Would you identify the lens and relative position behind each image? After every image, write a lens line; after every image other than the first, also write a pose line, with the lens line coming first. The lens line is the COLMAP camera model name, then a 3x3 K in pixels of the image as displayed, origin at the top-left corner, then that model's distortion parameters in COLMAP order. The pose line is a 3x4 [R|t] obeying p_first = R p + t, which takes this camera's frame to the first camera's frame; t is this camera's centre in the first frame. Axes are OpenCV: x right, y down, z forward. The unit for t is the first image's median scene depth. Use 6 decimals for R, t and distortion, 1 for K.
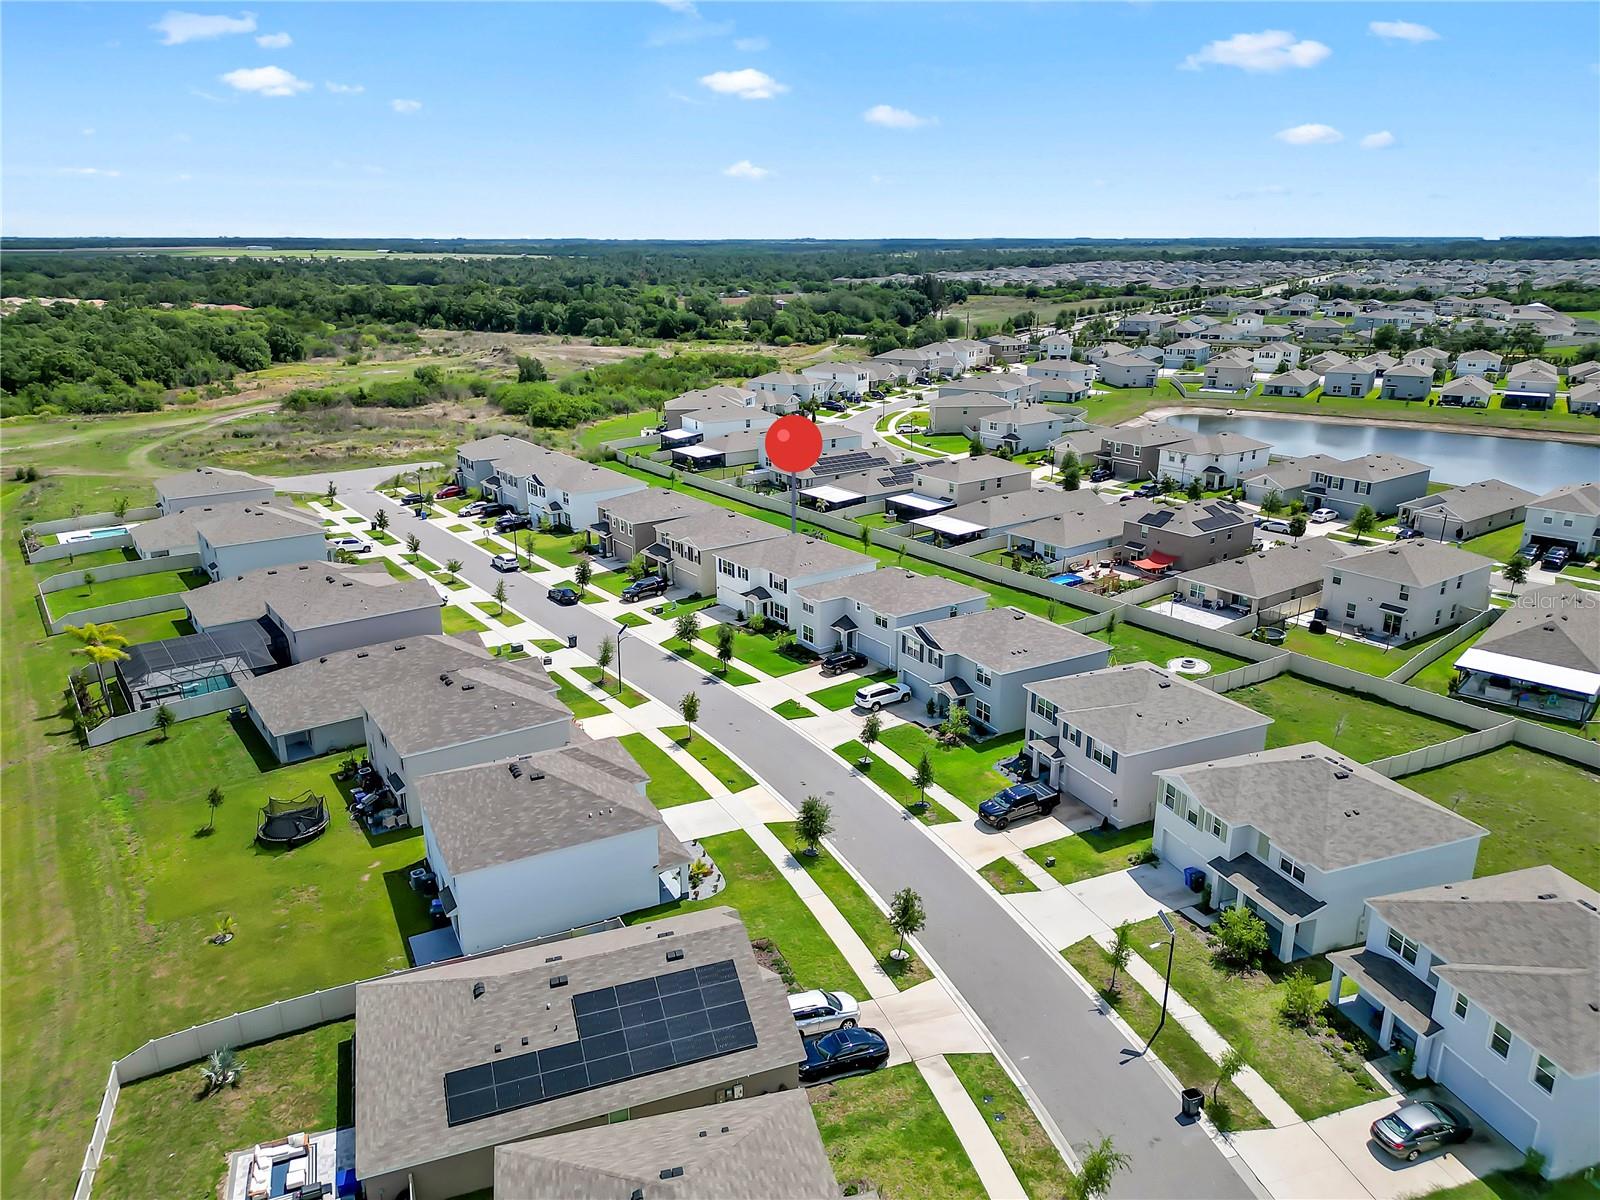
lens RADIAL K [[1107.5, 0, 800.0], [0, 1107.5, 600.0], [0, 0, 1]] dist [0.111463, -0.134706]
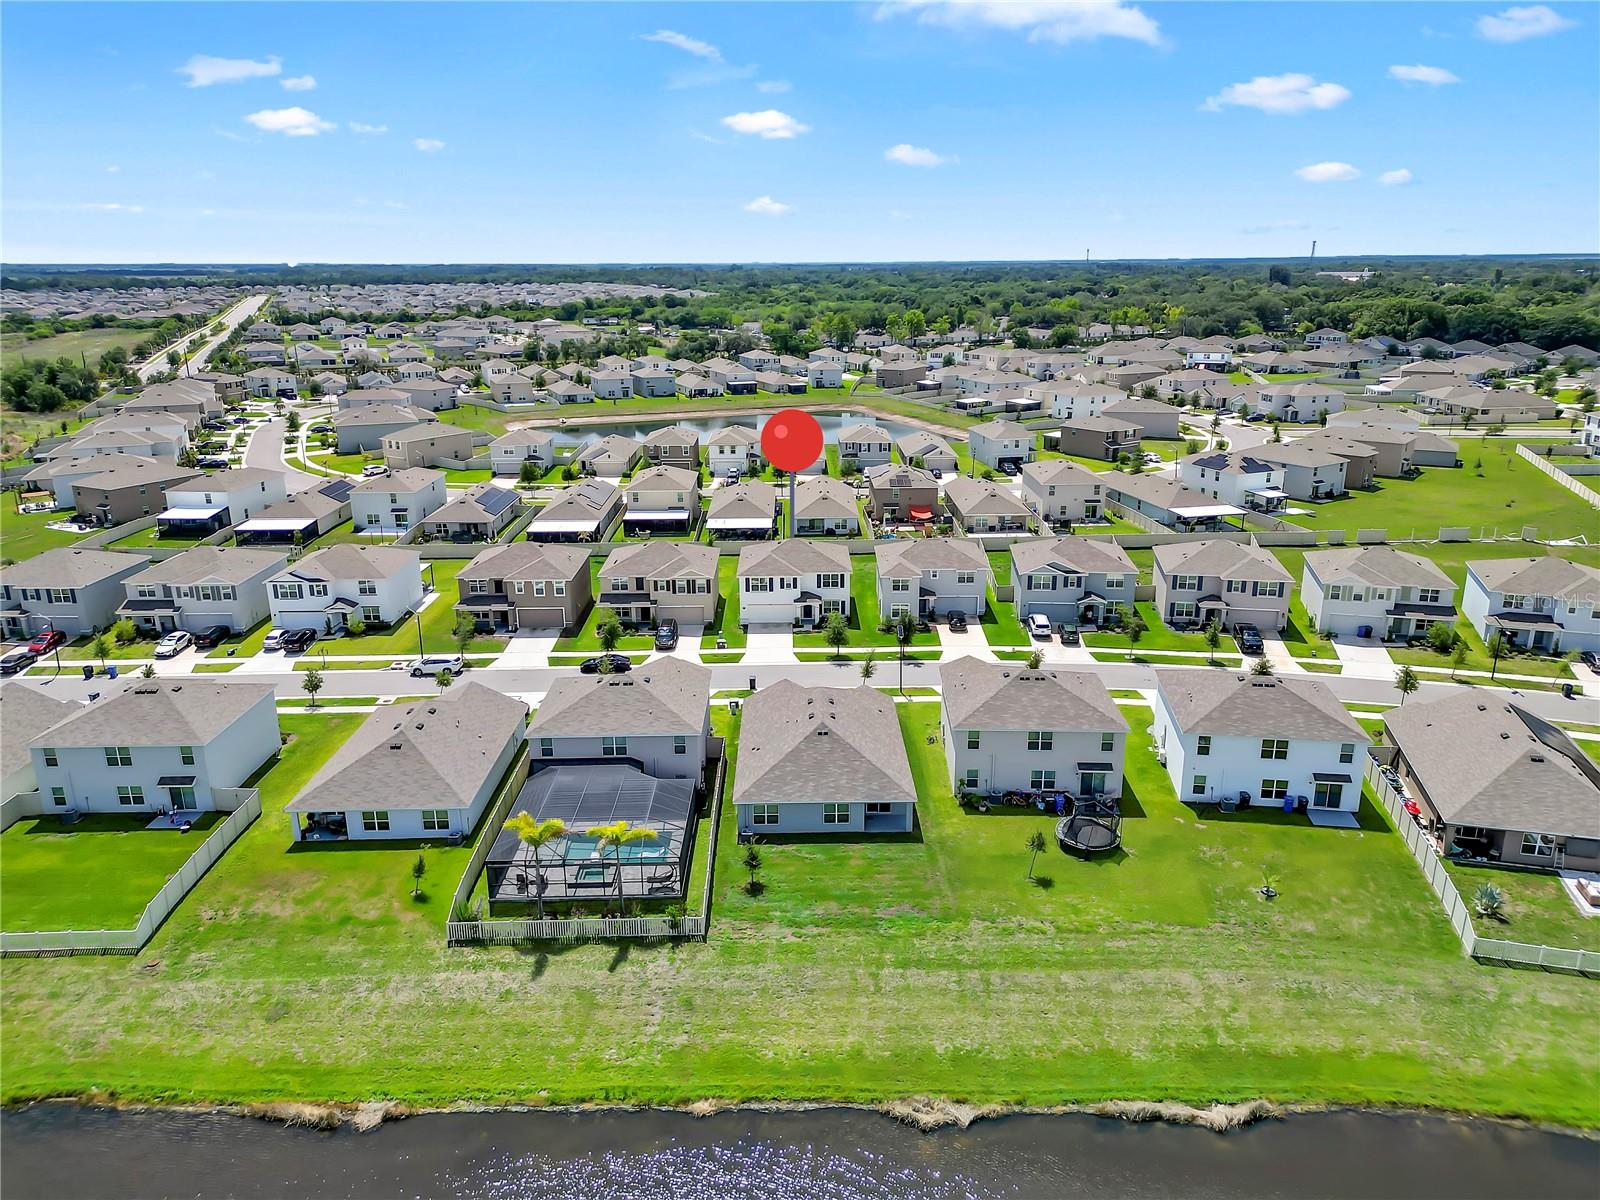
lens RADIAL K [[1107.5, 0, 800.0], [0, 1107.5, 600.0], [0, 0, 1]] dist [0.111463, -0.134706]
pose [[0.581478, -0.239096, 0.777636, -0.794706], [0.255922, 0.961073, 0.104130, -0.106069], [-0.772261, 0.138465, 0.620032, 0.320715]]
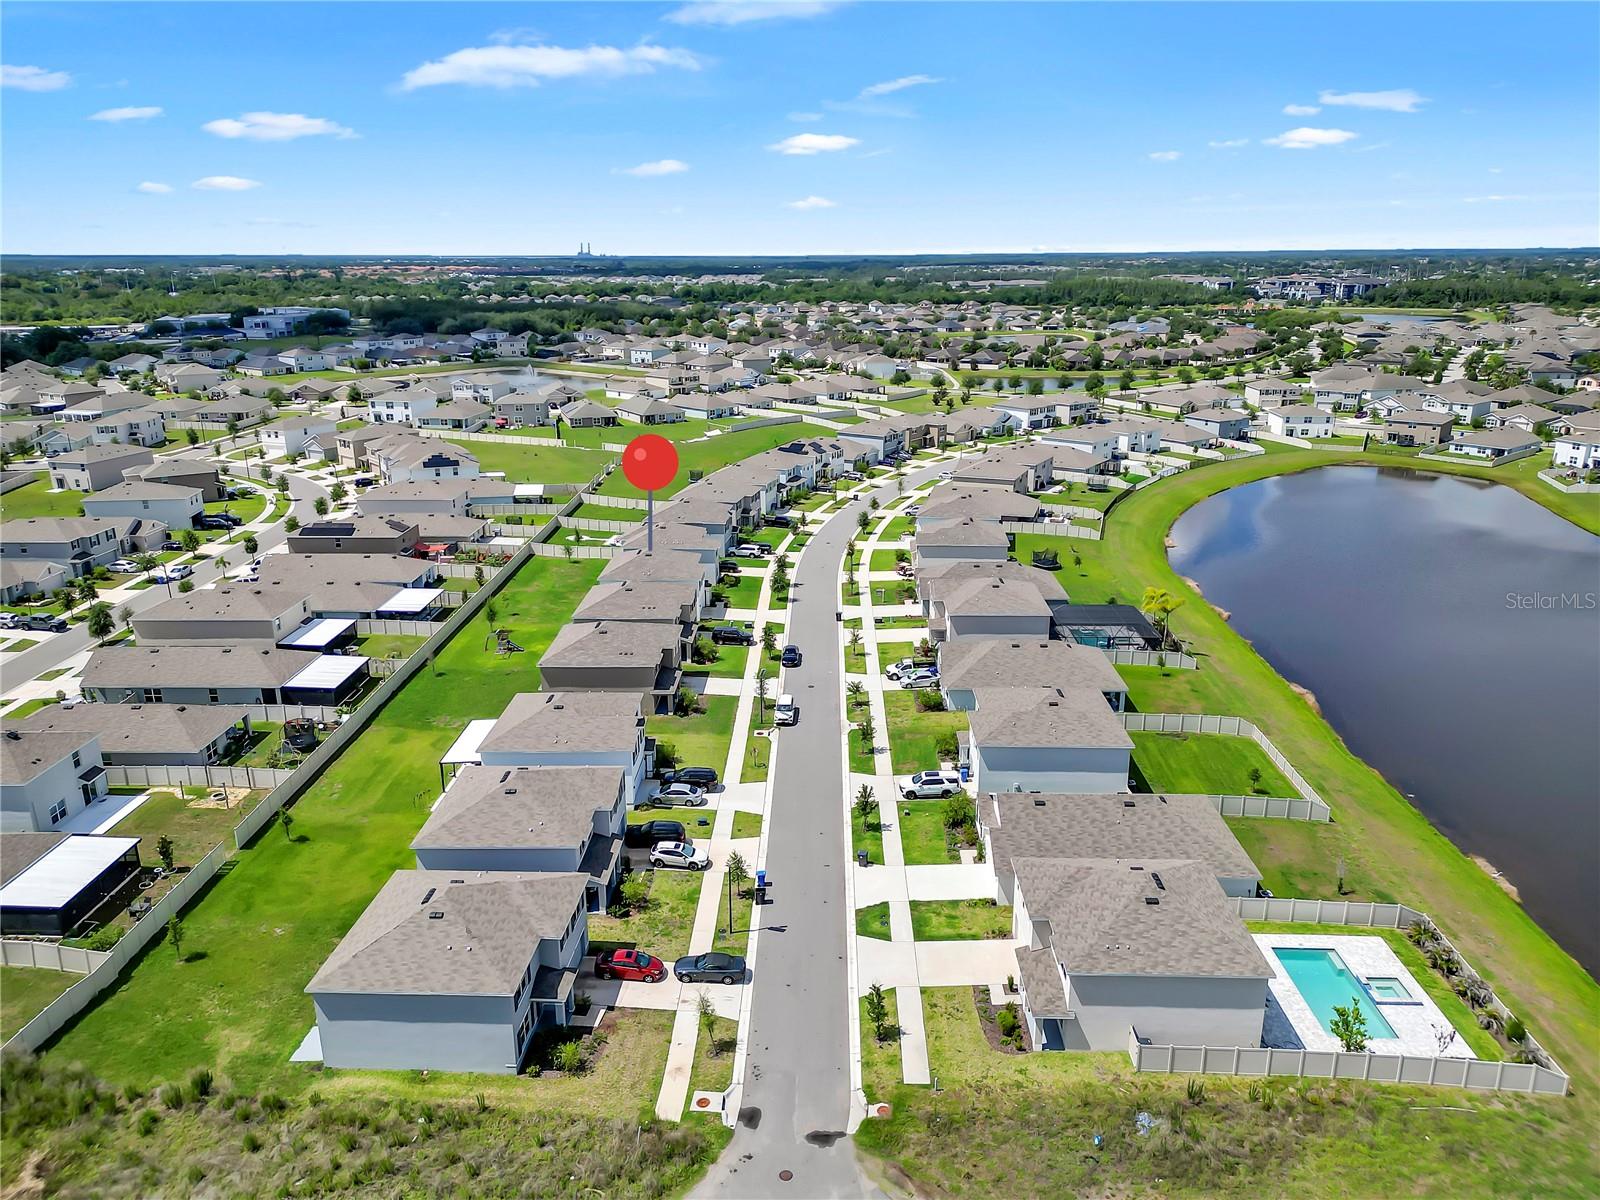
lens RADIAL K [[1107.5, 0, 800.0], [0, 1107.5, 600.0], [0, 0, 1]] dist [0.111463, -0.134706]
pose [[-0.788133, -0.175655, 0.589909, -0.822537], [0.195726, 0.837142, 0.510768, -0.577576], [-0.583556, 0.518014, -0.625399, 1.610455]]
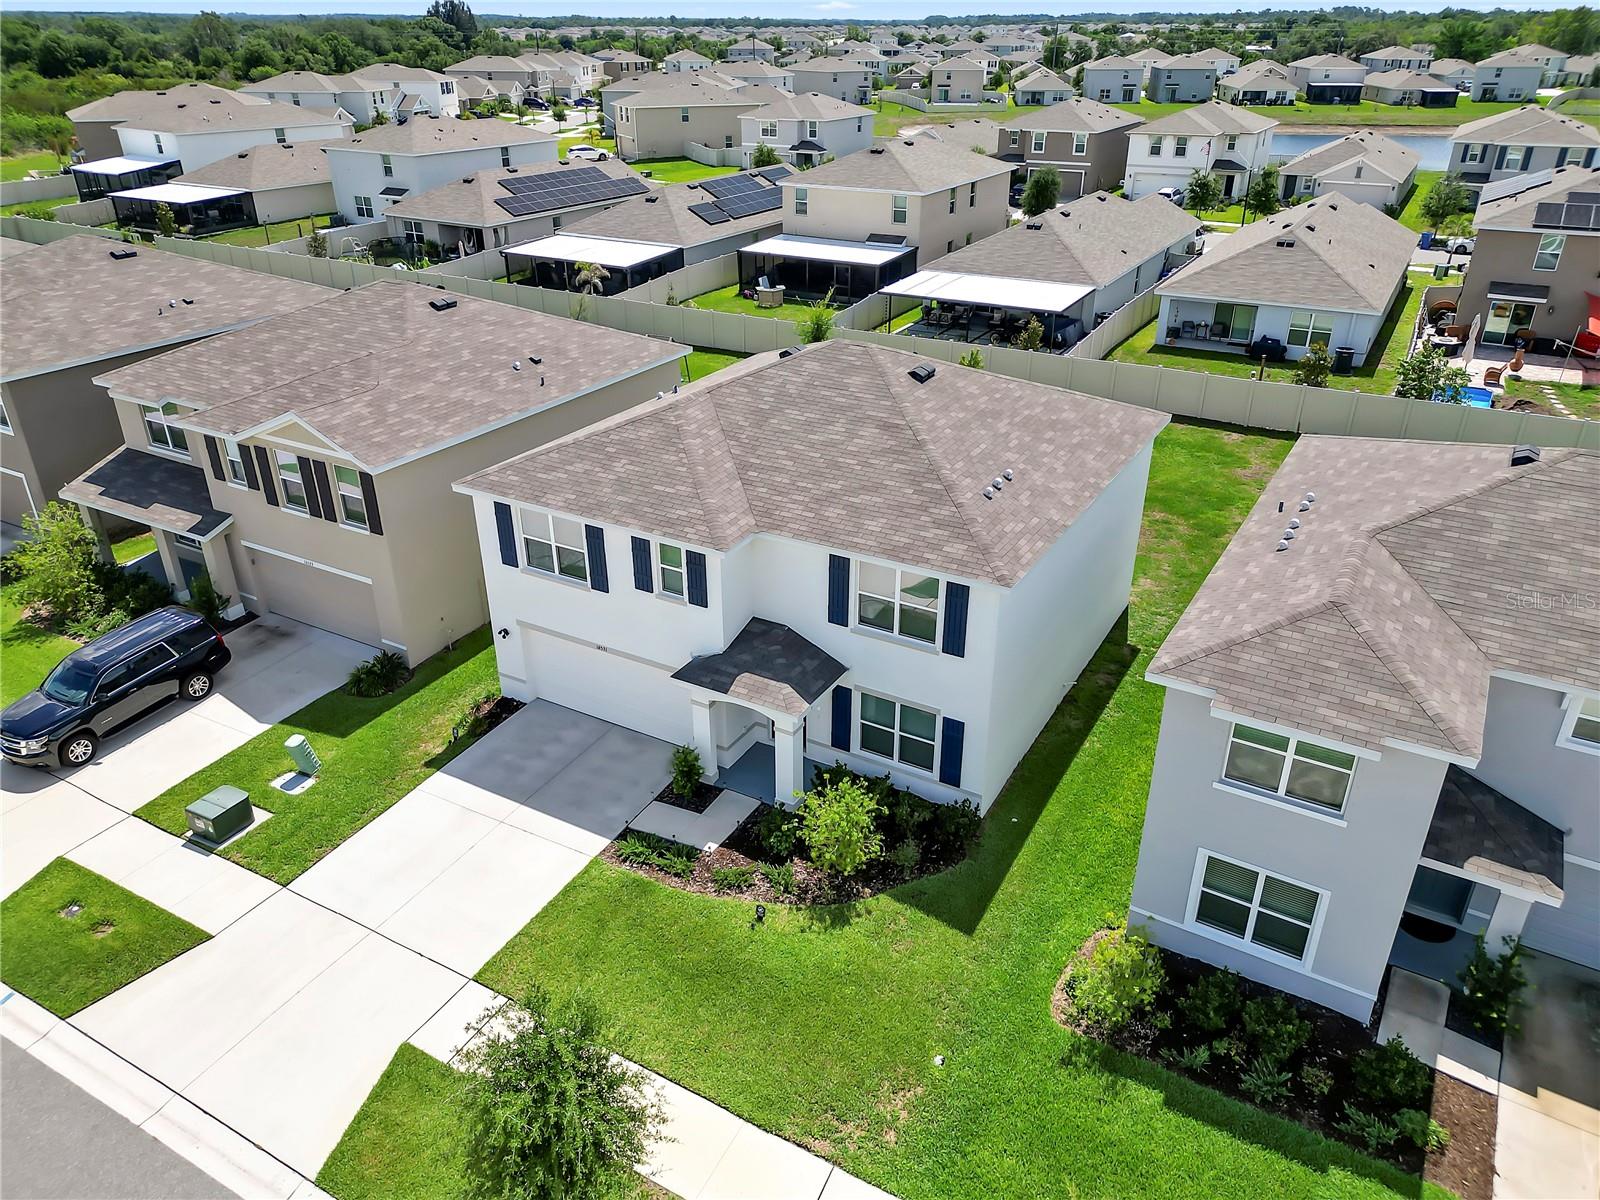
lens RADIAL K [[1119.2, 0, 804.1], [0, 1119.2, 601.1], [0, 0, 1]] dist [0.067539, -0.062849]
pose [[0.911538, -0.186451, 0.366516, -0.096246], [0.124665, 0.974653, 0.185771, -0.049224], [-0.391863, -0.123646, 0.911677, 0.745193]]
